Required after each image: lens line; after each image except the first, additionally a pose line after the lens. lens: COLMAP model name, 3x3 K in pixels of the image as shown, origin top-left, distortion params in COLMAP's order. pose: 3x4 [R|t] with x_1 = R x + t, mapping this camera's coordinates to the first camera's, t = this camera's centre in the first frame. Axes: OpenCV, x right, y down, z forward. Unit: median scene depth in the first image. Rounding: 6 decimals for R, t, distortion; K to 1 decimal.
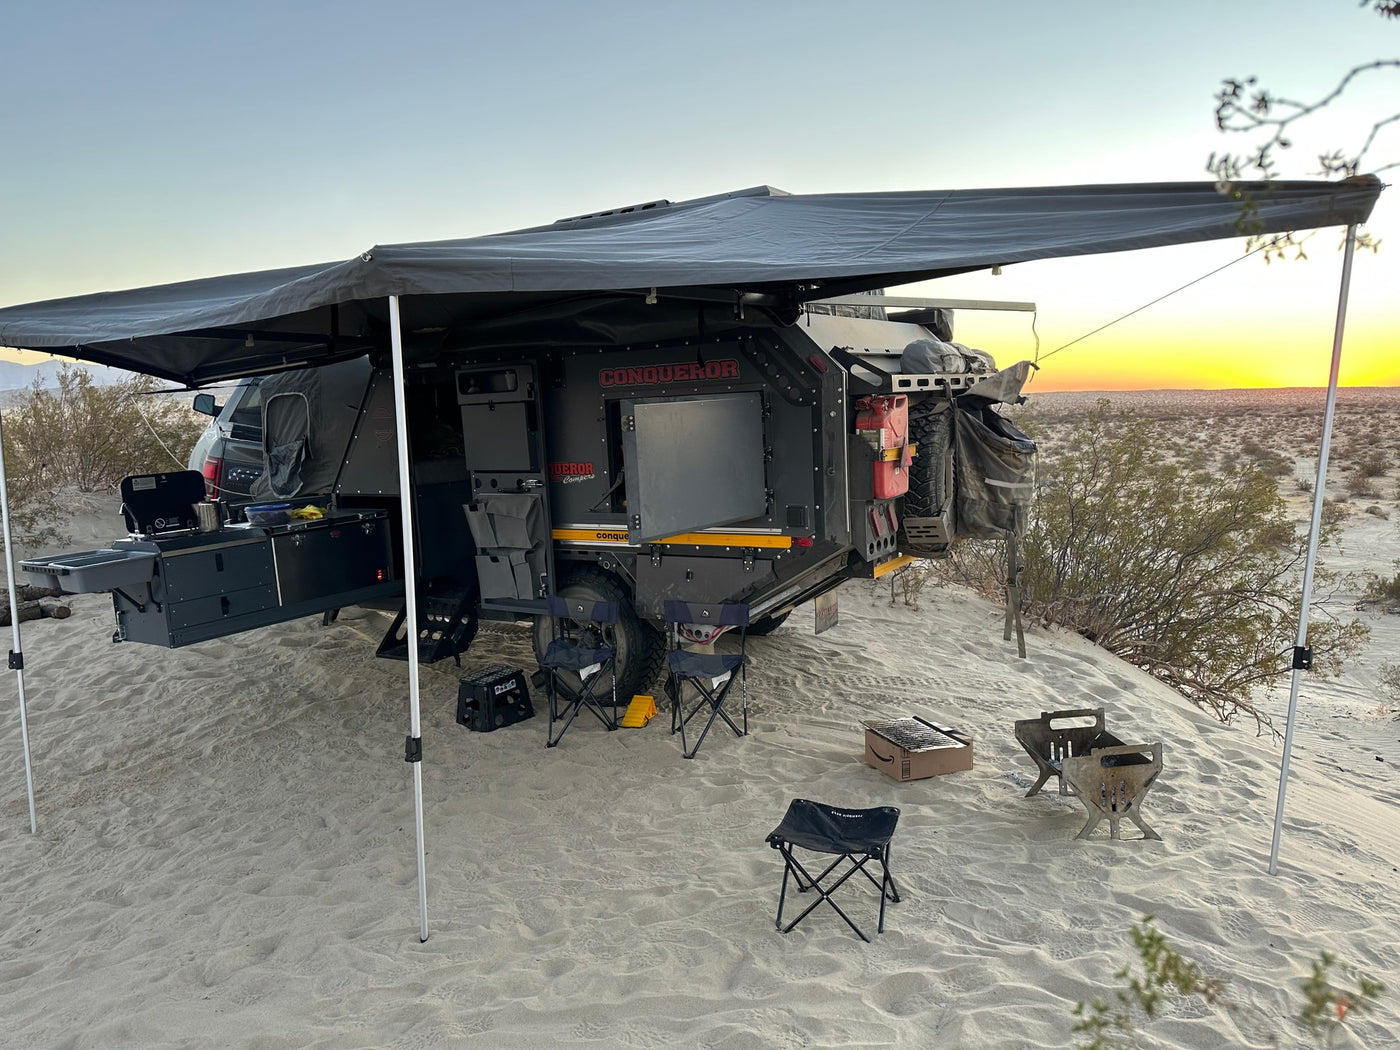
lens RADIAL K [[1010.7, 0, 702.1], [0, 1010.7, 563.5], [0, 0, 1]] dist [0.034811, -0.078369]
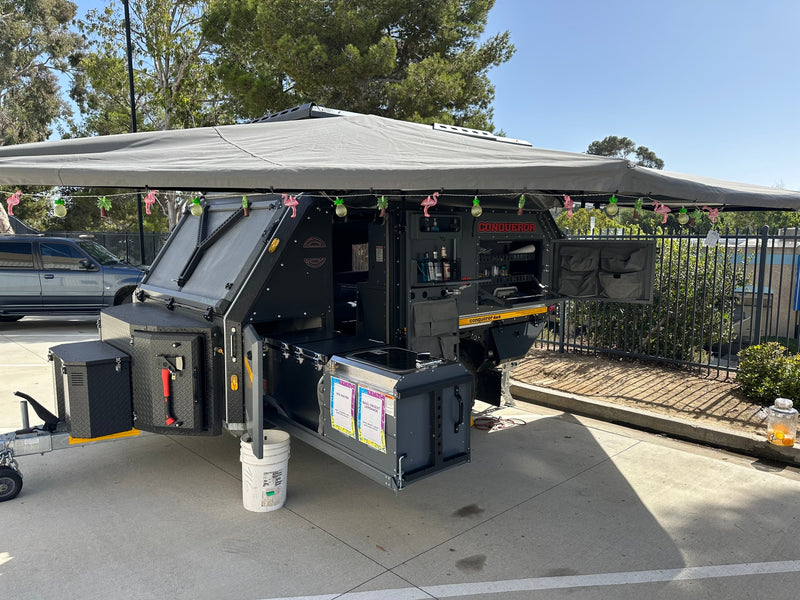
lens RADIAL K [[538.2, 0, 400.0], [0, 538.2, 300.0], [0, 0, 1]] dist [0.044741, -0.061062]
pose [[0.292114, -0.061799, 0.954385, -1.039374], [0.144130, 0.989358, 0.019949, -0.102330], [-0.945461, 0.131728, 0.297912, 0.898389]]
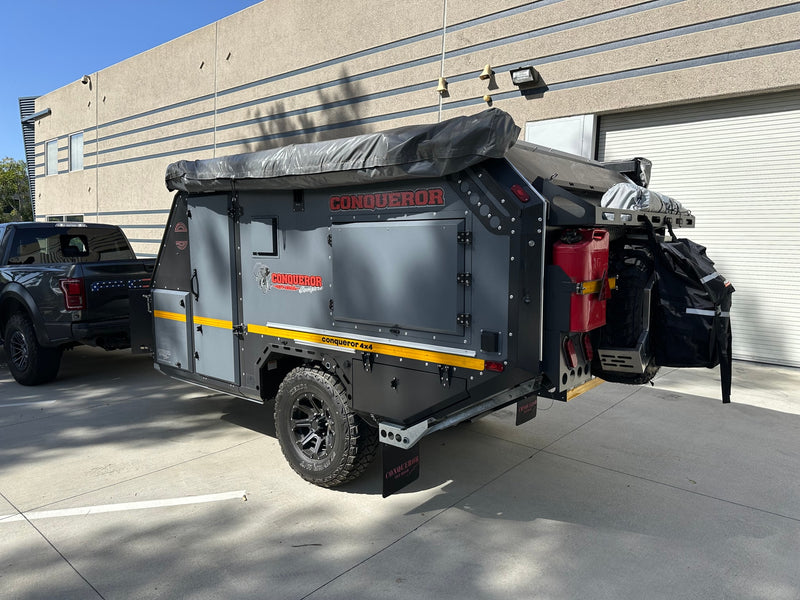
lens RADIAL K [[567.9, 0, 400.0], [0, 567.9, 300.0], [0, 0, 1]] dist [0.084720, -0.106654]
pose [[0.990249, 0.061413, -0.125041, 0.067289], [-0.068264, 0.996349, -0.051263, -0.048519], [0.121437, 0.059299, 0.990826, 0.387579]]
